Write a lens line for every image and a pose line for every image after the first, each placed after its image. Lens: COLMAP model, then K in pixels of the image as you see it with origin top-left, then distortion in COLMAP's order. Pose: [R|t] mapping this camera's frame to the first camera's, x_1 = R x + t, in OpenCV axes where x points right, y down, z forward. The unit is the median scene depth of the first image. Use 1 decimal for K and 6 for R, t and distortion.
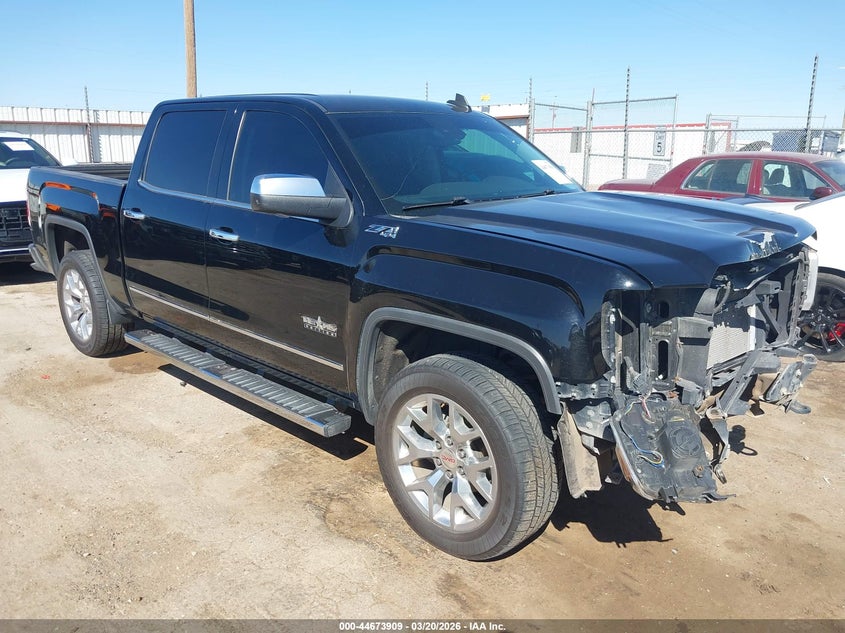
lens RADIAL K [[661.3, 0, 432.5], [0, 661.3, 314.3], [0, 0, 1]] dist [0.003437, -0.000772]
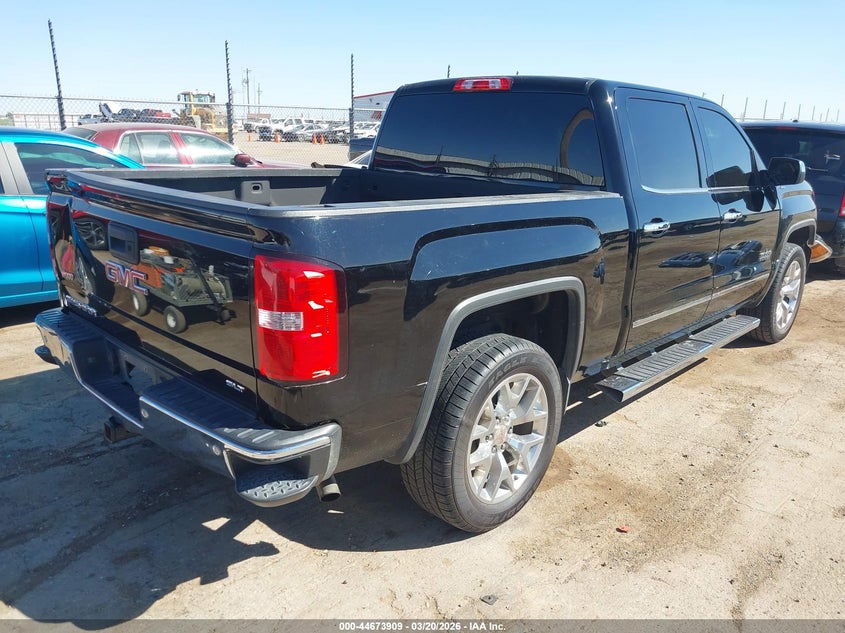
lens RADIAL K [[661.3, 0, 432.5], [0, 661.3, 314.3], [0, 0, 1]] dist [0.003437, -0.000772]
pose [[0.050839, -0.300502, 0.952425, -1.258566], [0.265146, 0.923496, 0.277221, -0.350029], [-0.962867, 0.238439, 0.126626, 1.163323]]
